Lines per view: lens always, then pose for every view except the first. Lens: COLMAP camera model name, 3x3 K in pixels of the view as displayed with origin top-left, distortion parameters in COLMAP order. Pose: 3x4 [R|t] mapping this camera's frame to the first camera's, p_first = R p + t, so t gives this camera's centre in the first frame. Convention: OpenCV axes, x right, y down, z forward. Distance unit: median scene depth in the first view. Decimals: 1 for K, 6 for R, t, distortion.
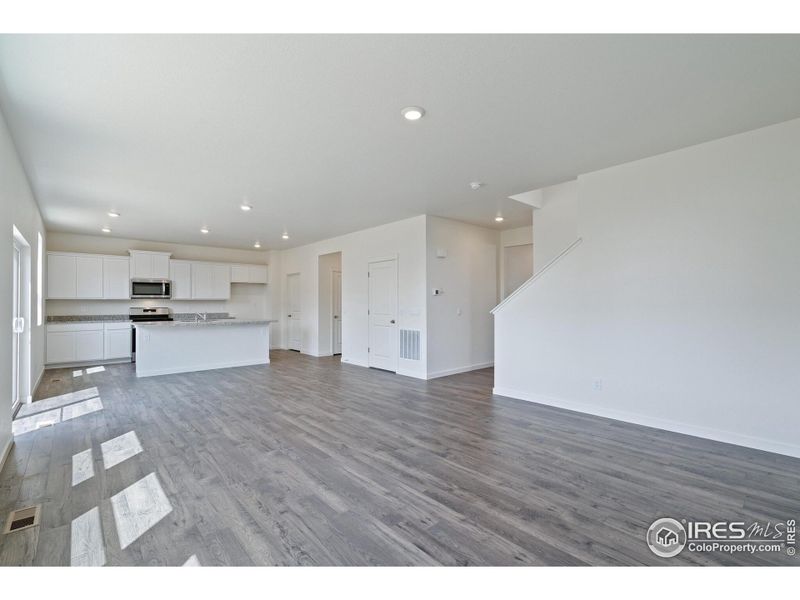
lens RADIAL K [[366.7, 0, 398.0], [0, 366.7, 302.9], [0, 0, 1]] dist [-0.001804, 0.001266]
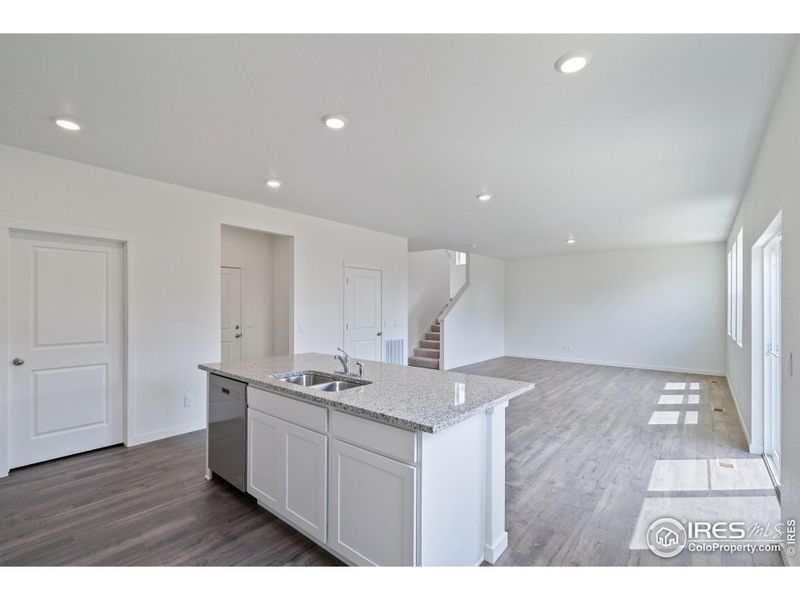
lens RADIAL K [[366.7, 0, 394.5], [0, 366.7, 303.5], [0, 0, 1]] dist [-0.001804, 0.001266]
pose [[-0.146205, 0.010980, 0.989193, -0.779949], [-0.005970, 0.999910, -0.011981, -0.015180], [-0.989236, -0.007657, -0.146126, 0.869486]]
